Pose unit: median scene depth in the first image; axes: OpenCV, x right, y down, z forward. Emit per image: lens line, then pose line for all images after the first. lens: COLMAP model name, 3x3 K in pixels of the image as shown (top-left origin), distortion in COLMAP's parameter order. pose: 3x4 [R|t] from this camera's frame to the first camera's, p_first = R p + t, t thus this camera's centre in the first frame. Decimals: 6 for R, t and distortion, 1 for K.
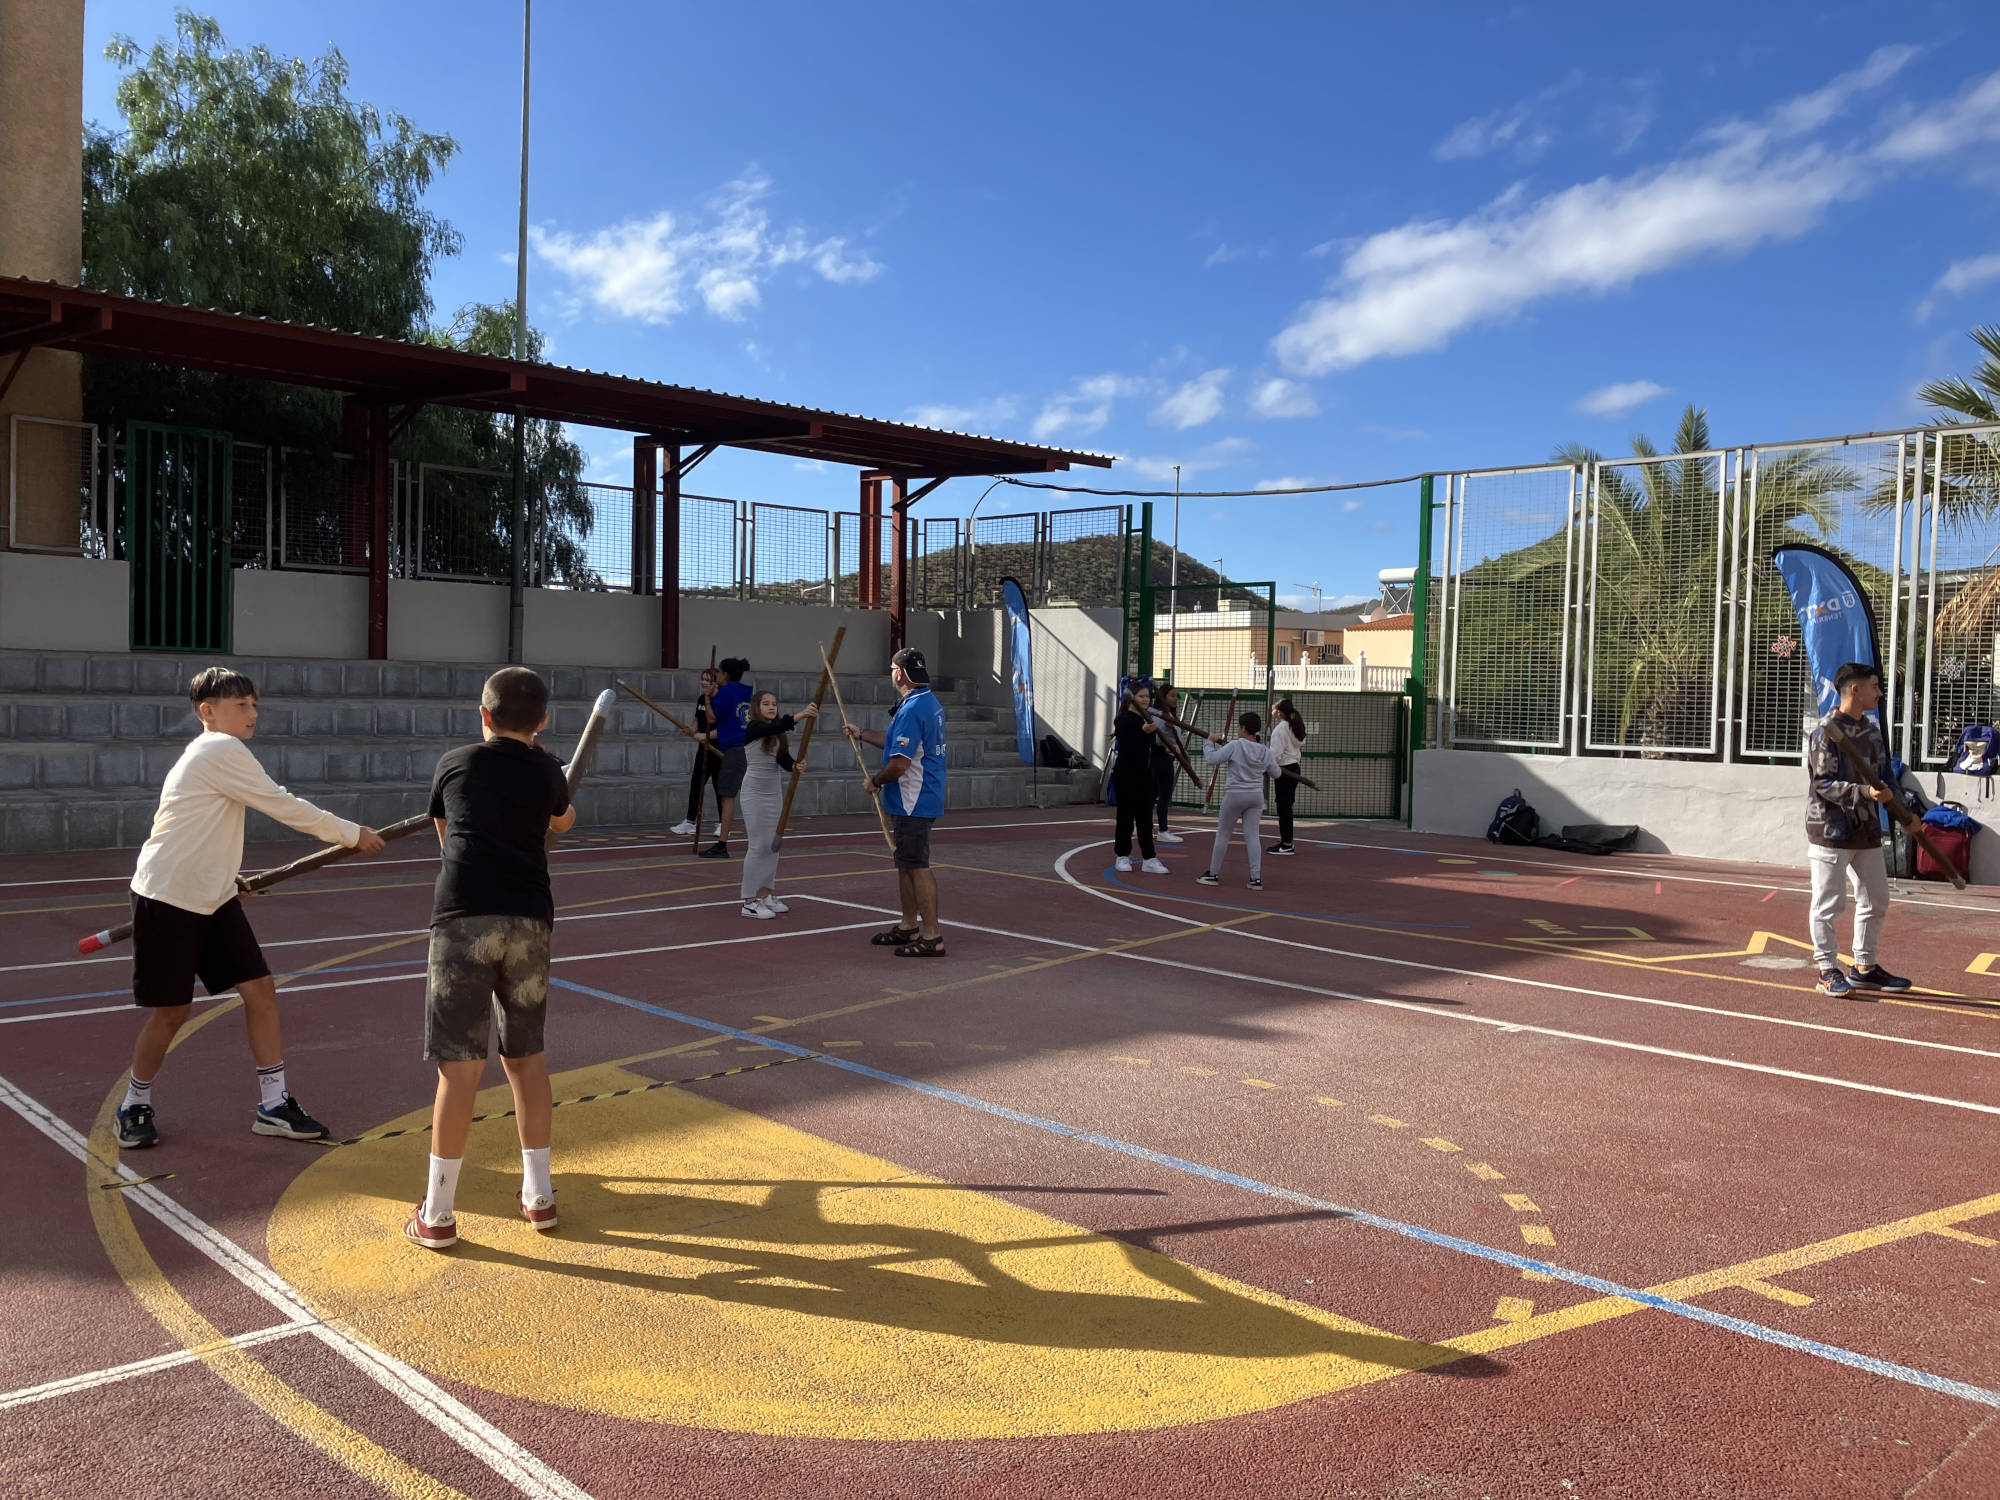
lens RADIAL K [[1632.2, 0, 981.1], [0, 1632.2, 735.1], [0, 0, 1]] dist [0.043640, -0.046720]
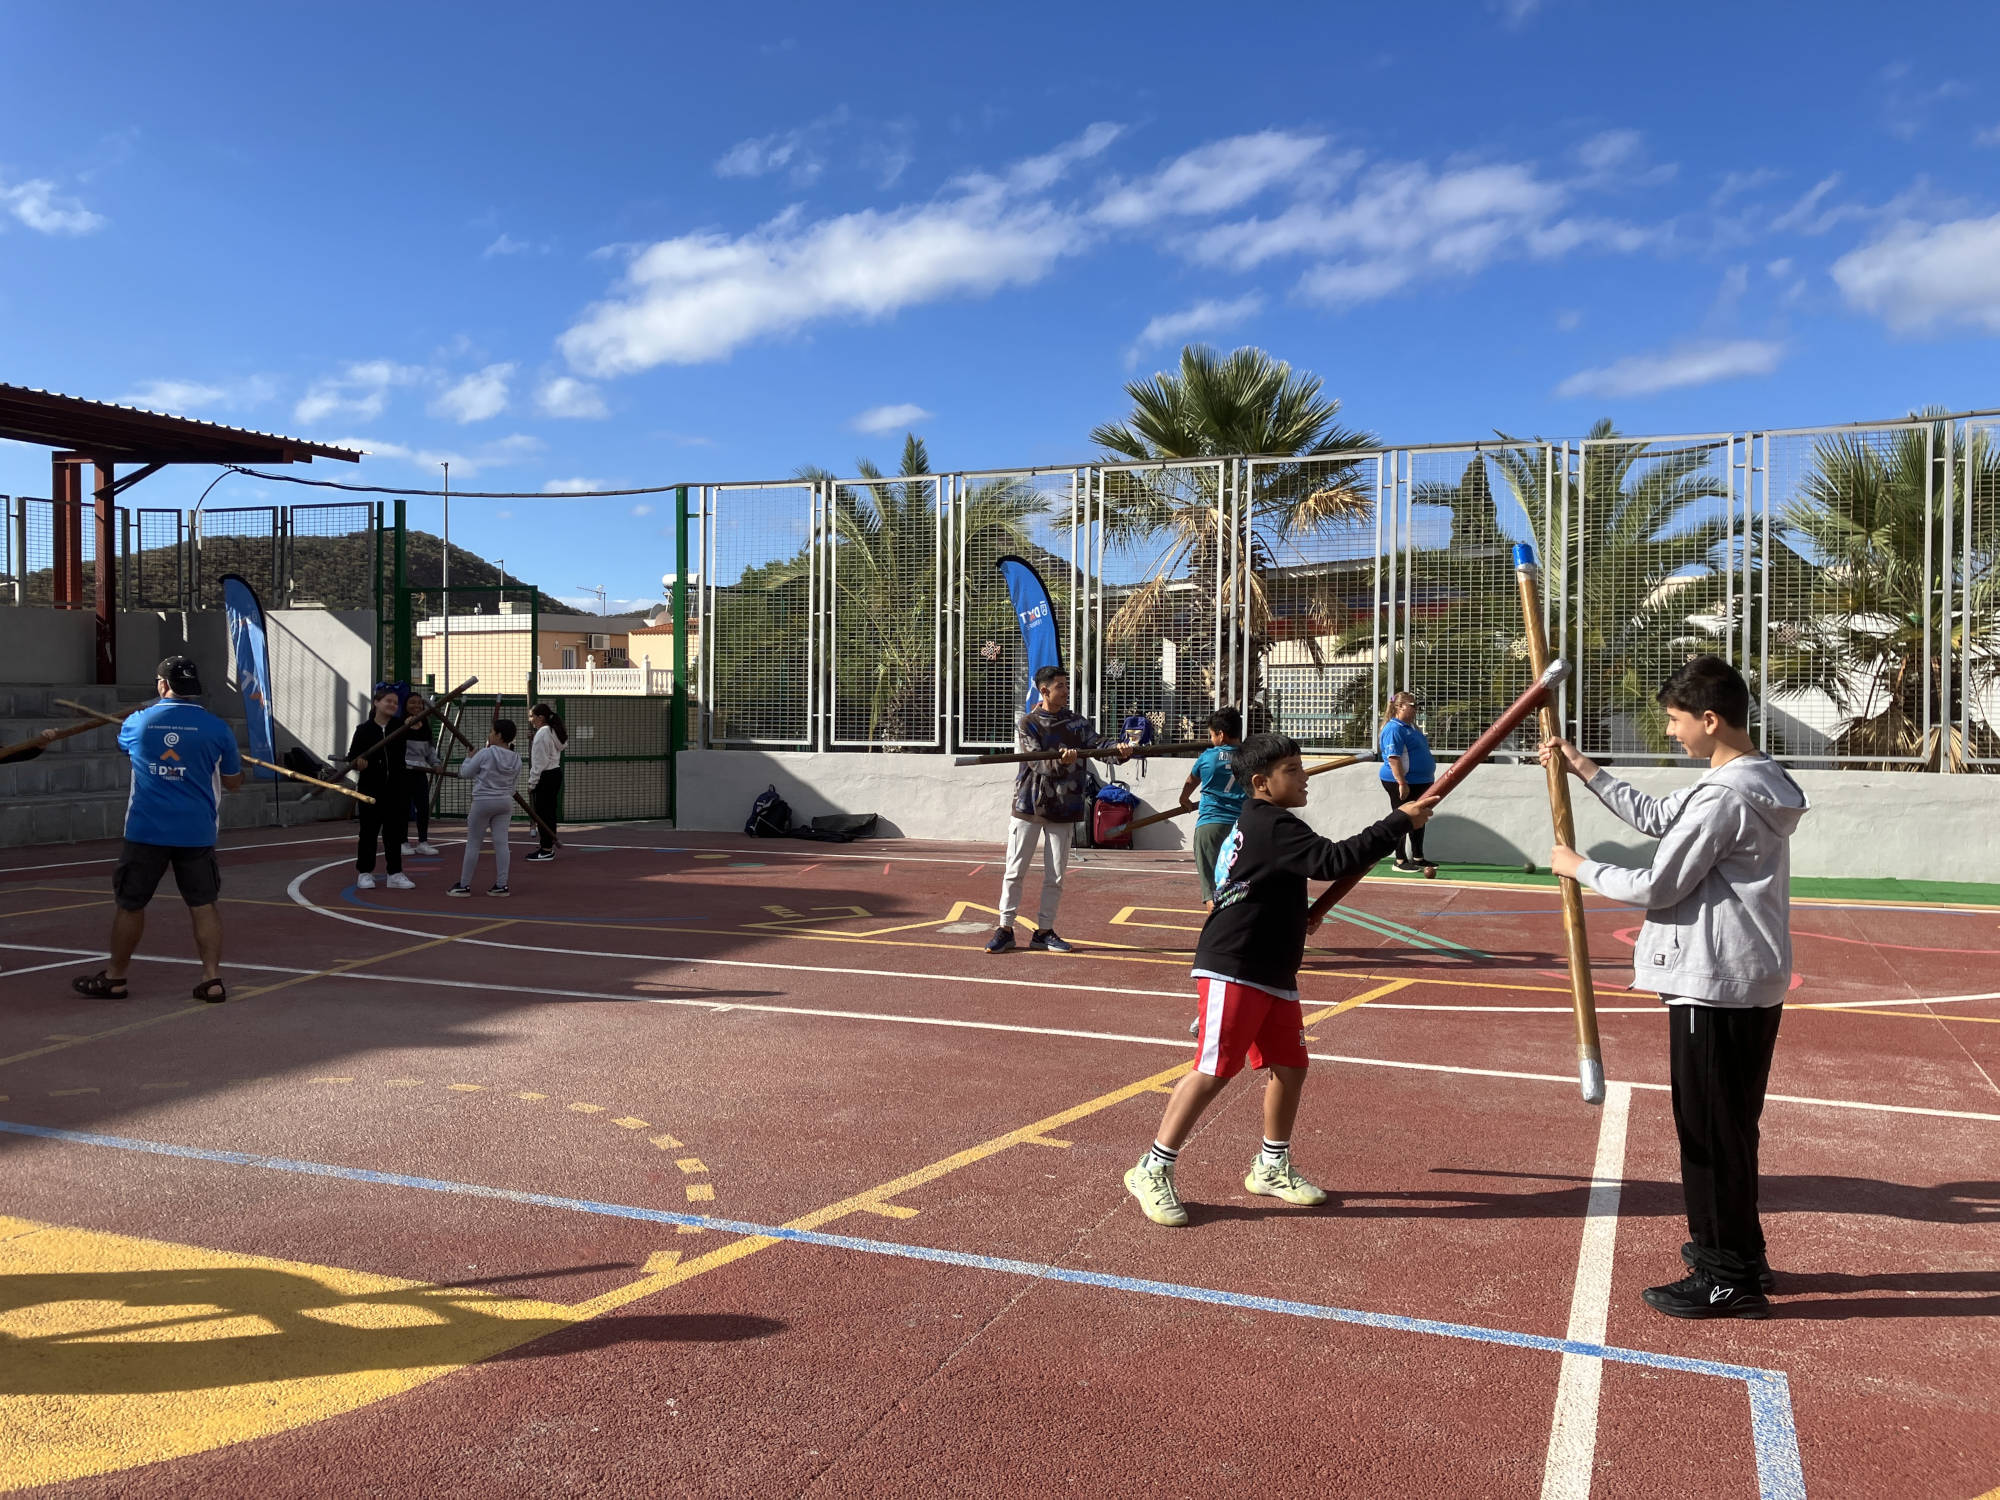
lens RADIAL K [[1632.2, 0, 996.9], [0, 1632.2, 730.0], [0, 0, 1]] dist [0.043640, -0.046720]
pose [[0.909184, -0.024896, 0.415651, 0.021046], [0.026758, 0.999641, 0.001344, -0.000243], [-0.415535, 0.009900, 0.909523, -0.024219]]
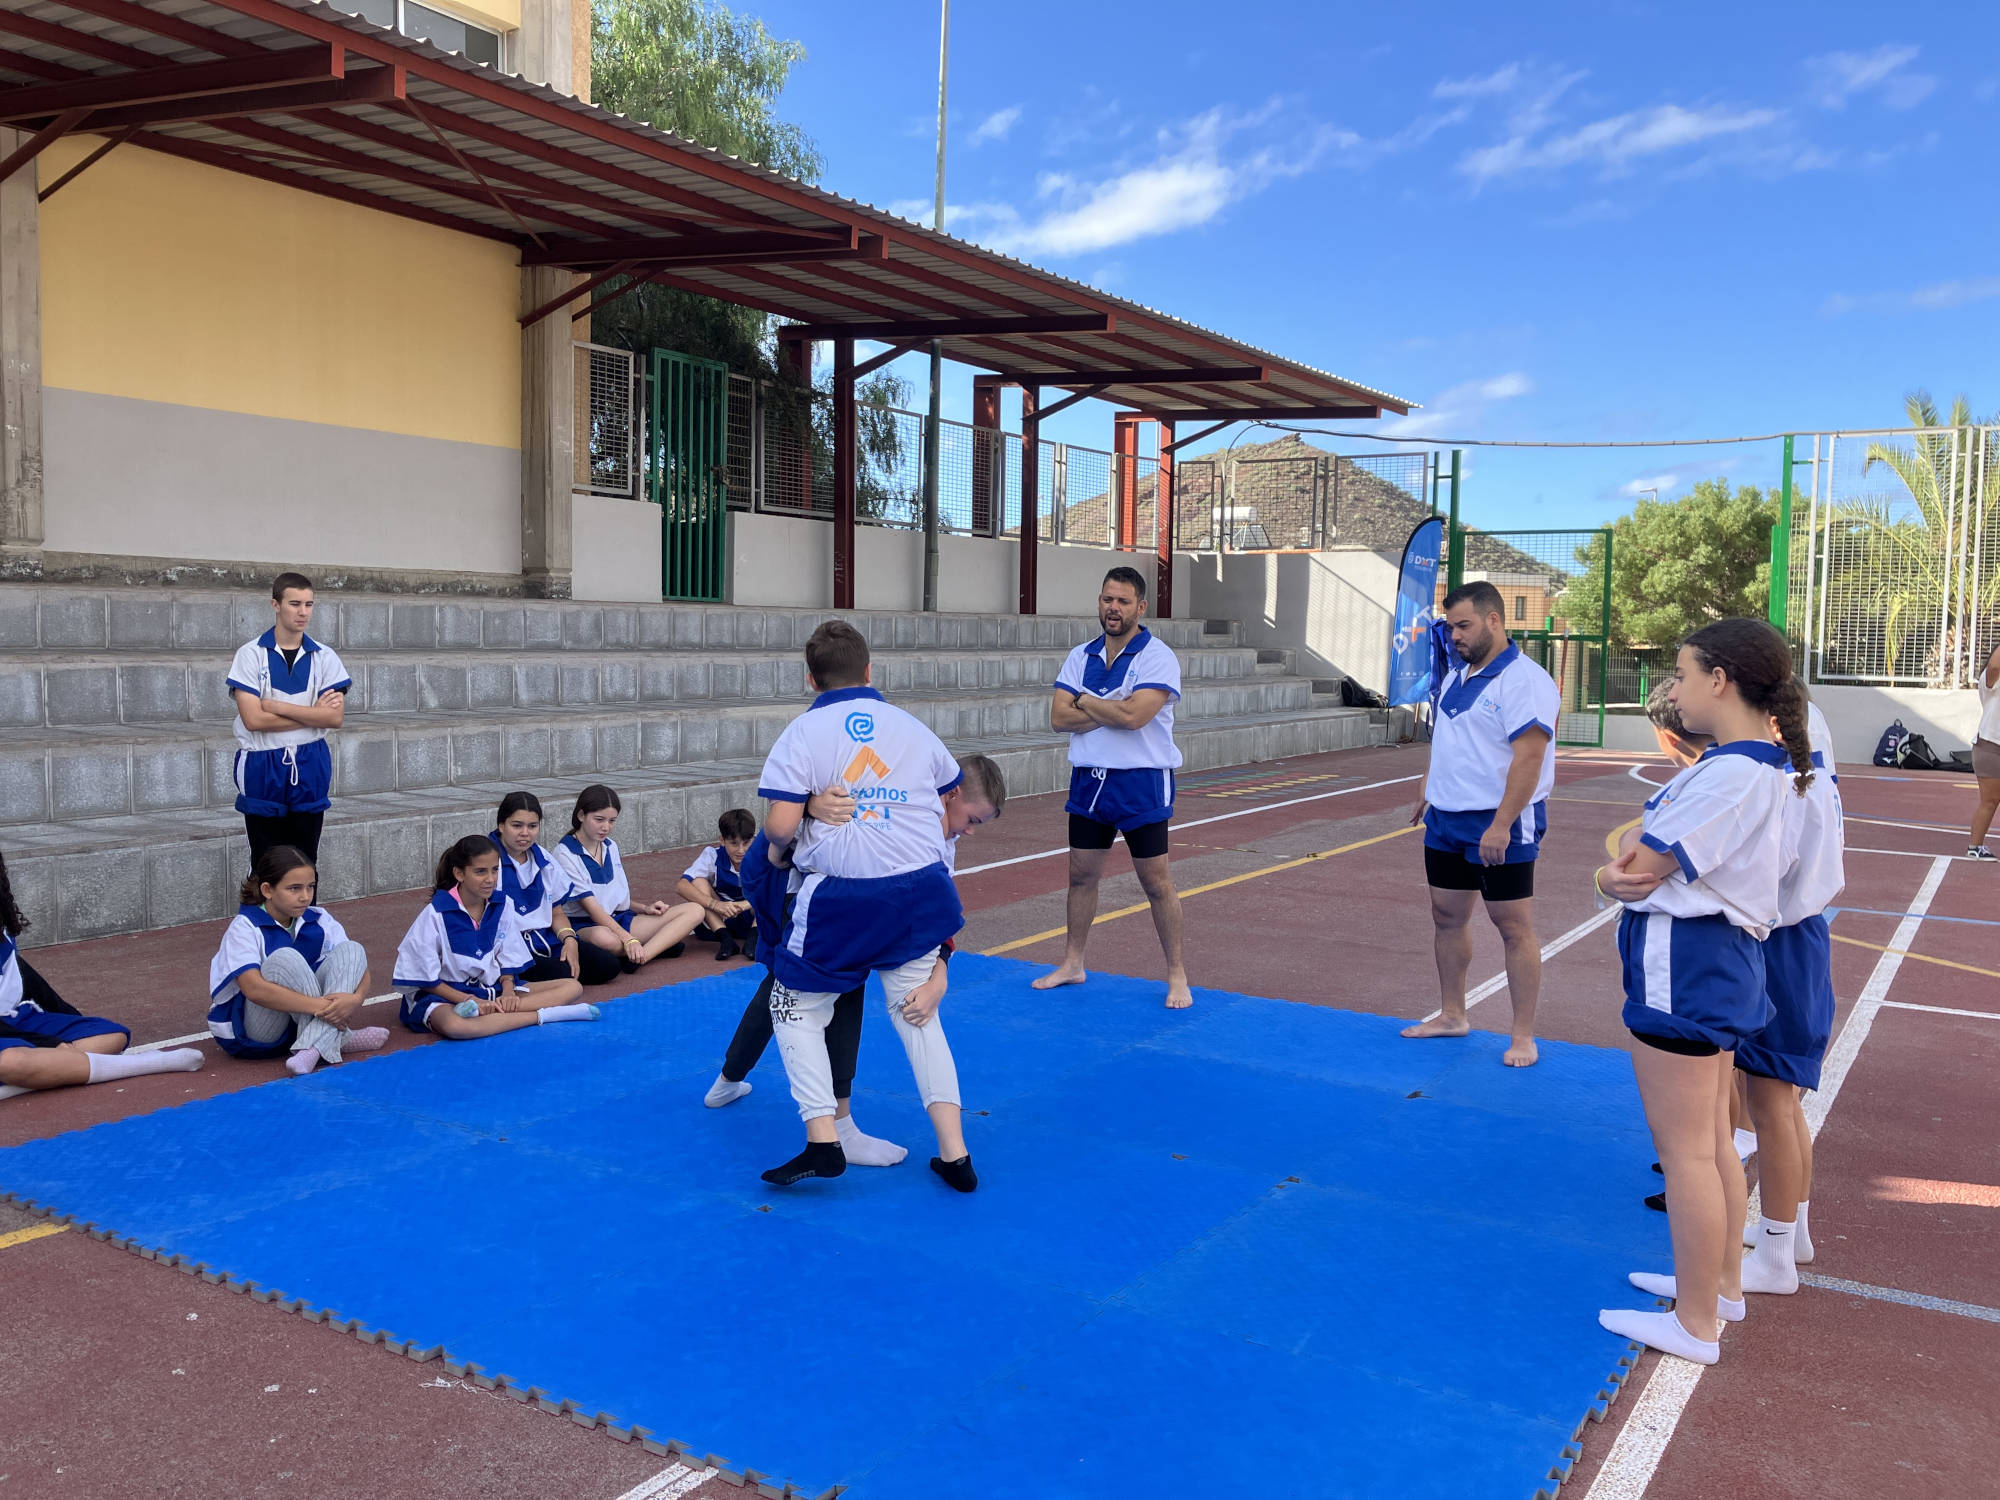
lens RADIAL K [[1632.2, 0, 960.8], [0, 1632.2, 735.5], [0, 0, 1]] dist [0.043640, -0.046720]
pose [[0.970289, -0.023143, 0.240841, -0.569970], [0.012768, 0.998926, 0.044549, -0.014772], [-0.241614, -0.040150, 0.969542, 0.067149]]
